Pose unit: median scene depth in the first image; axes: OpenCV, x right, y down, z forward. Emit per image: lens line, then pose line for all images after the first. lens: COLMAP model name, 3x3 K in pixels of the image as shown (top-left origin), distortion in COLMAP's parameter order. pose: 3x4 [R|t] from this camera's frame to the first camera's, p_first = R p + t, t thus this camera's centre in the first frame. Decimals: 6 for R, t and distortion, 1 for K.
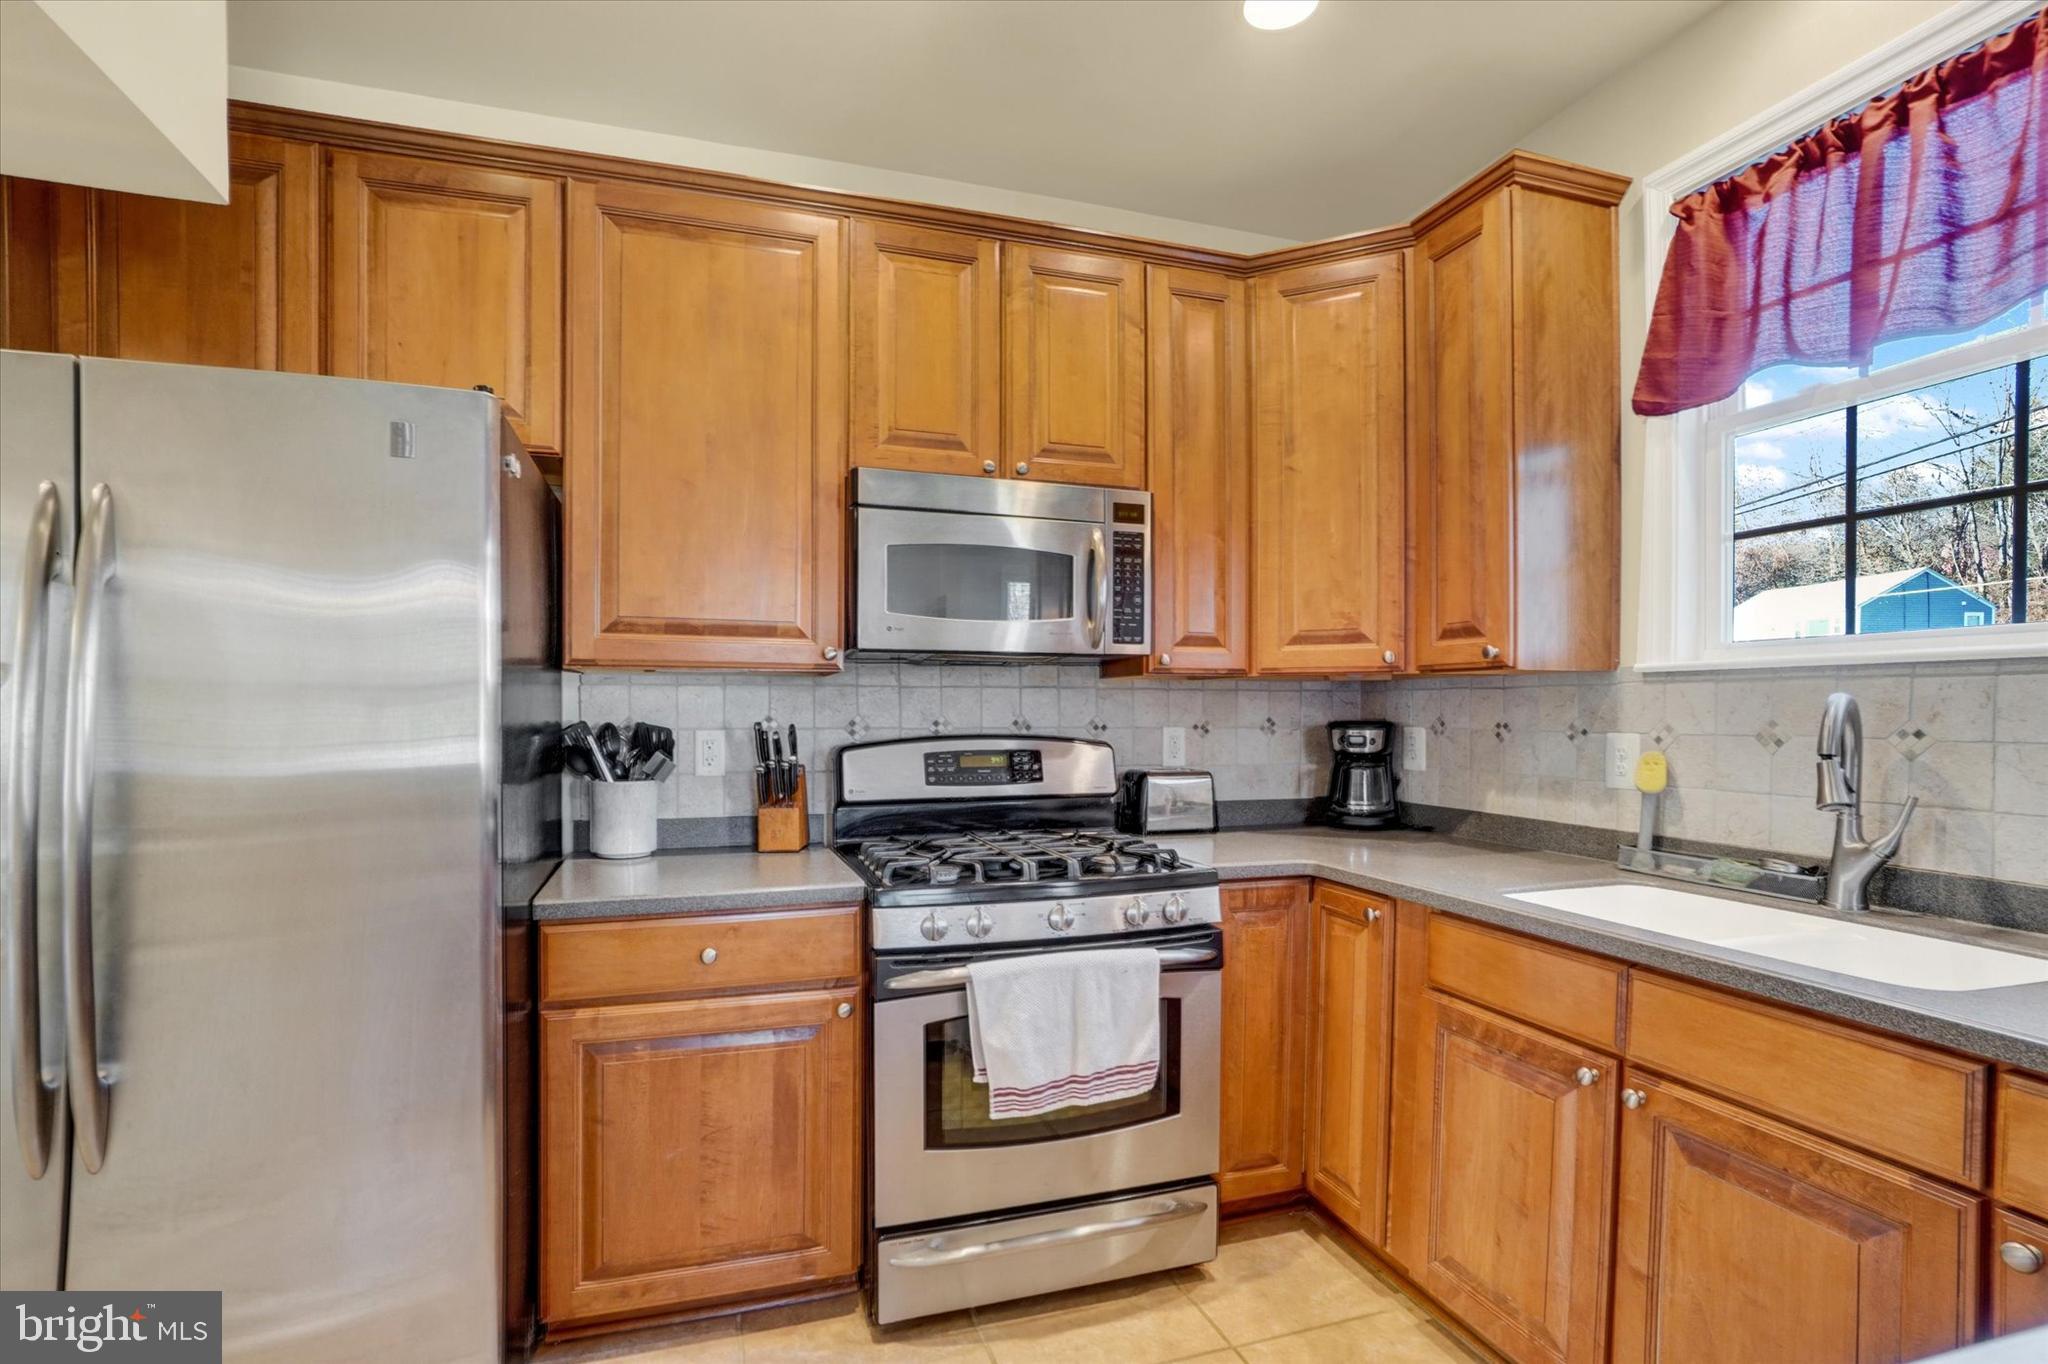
lens RADIAL K [[1002.0, 0, 1026.2], [0, 1002.0, 749.1], [0, 0, 1]] dist [0.001354, 0.000920]
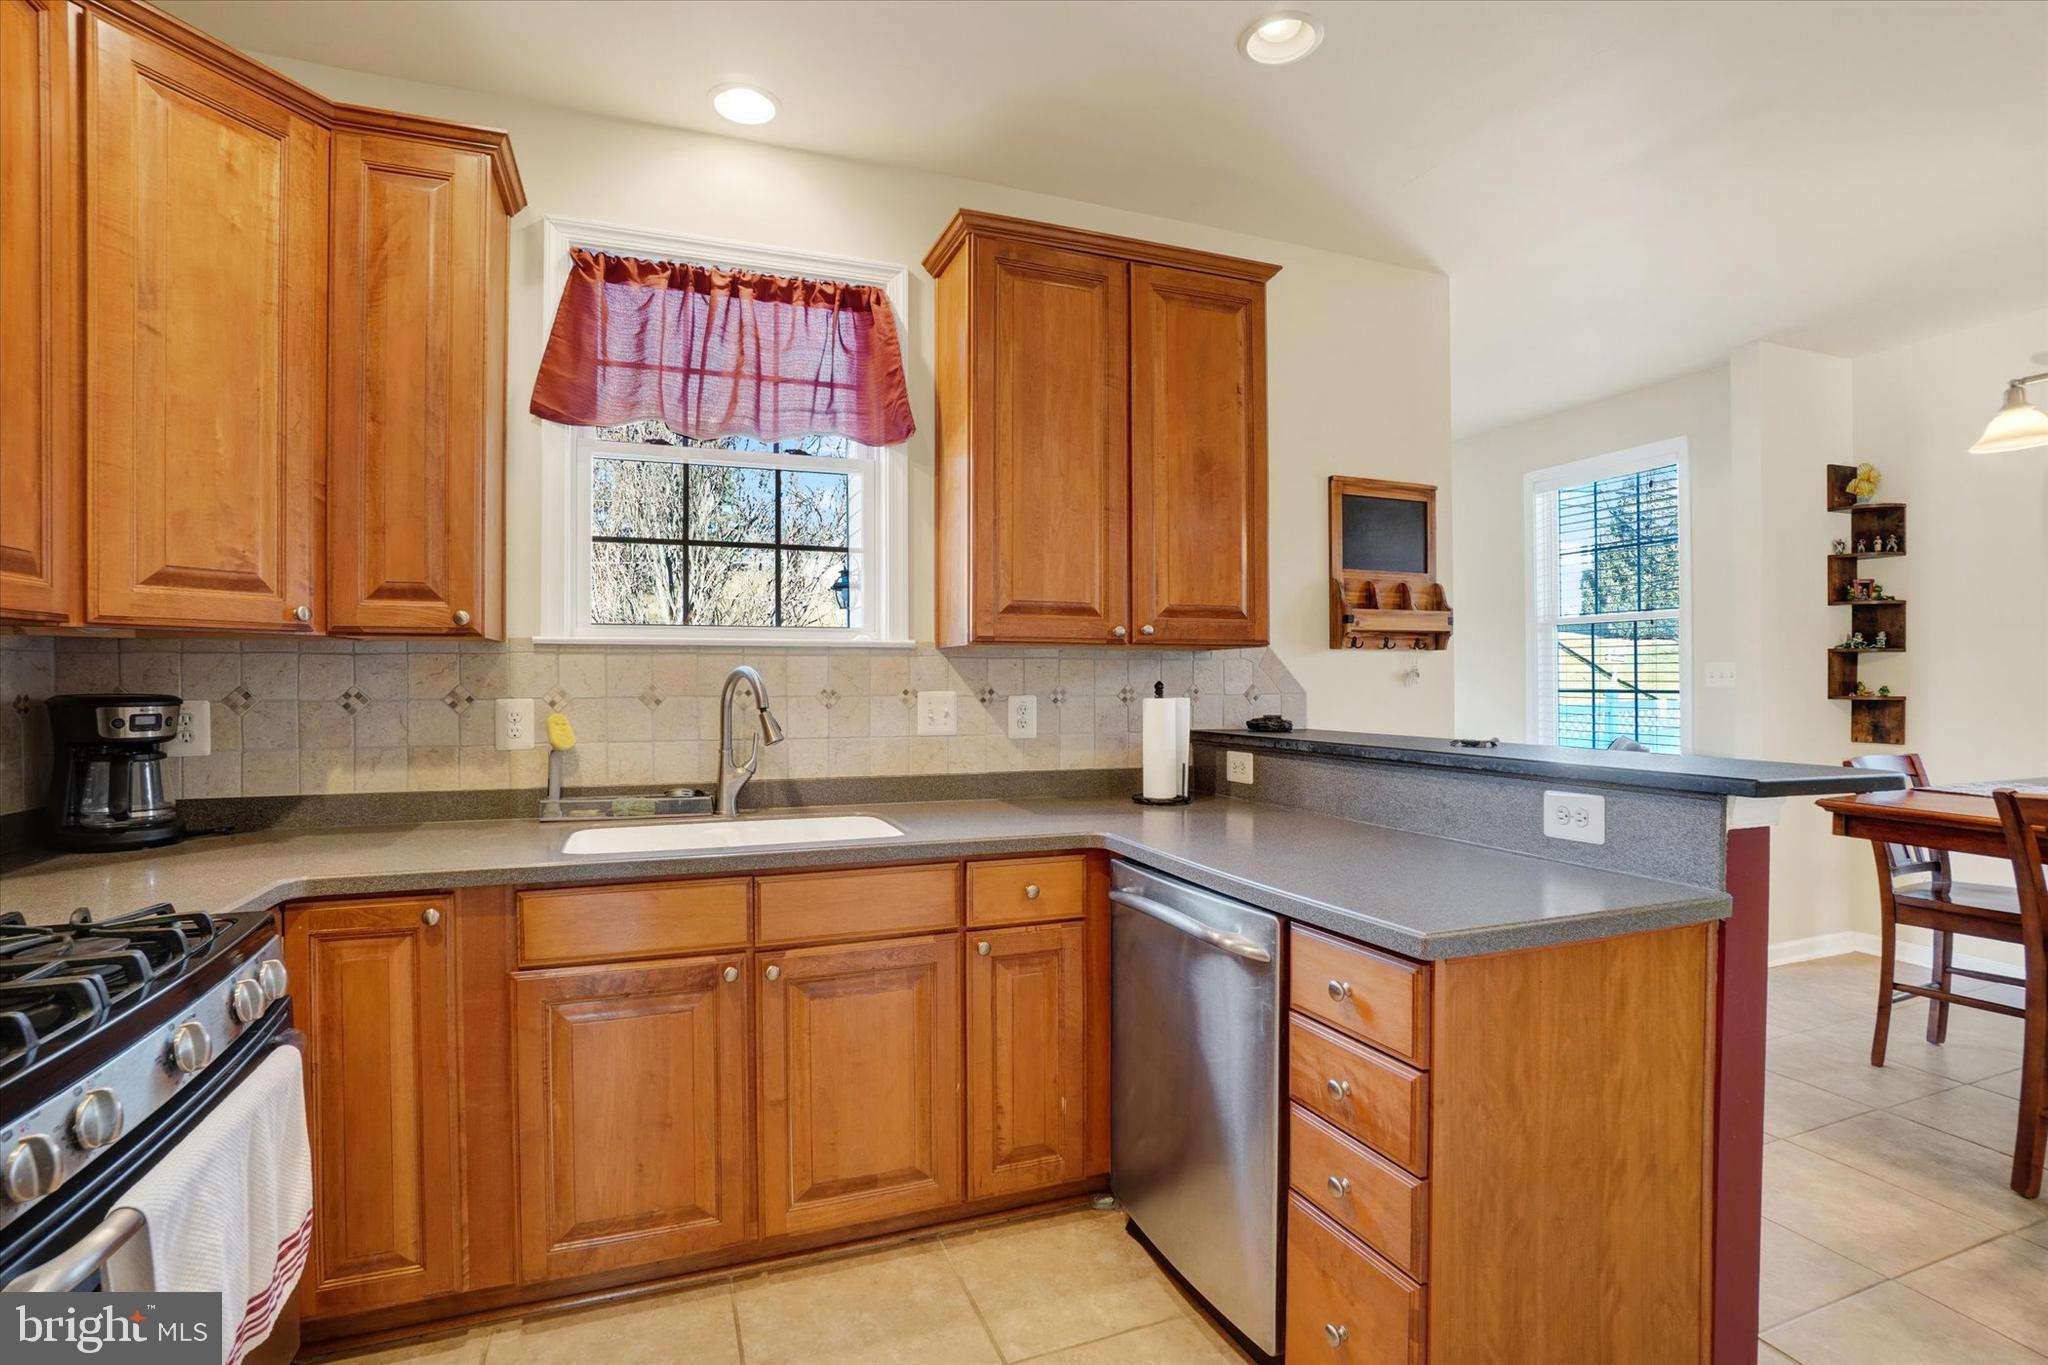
lens RADIAL K [[947.6, 0, 1024.0], [0, 947.6, 682.5], [0, 0, 1]] dist [-0.001863, 0.000106]
pose [[-0.032375, -0.010828, 0.999417, -0.470310], [0.039543, 0.999145, 0.012106, -0.025346], [-0.998693, 0.039912, -0.031920, 0.501589]]
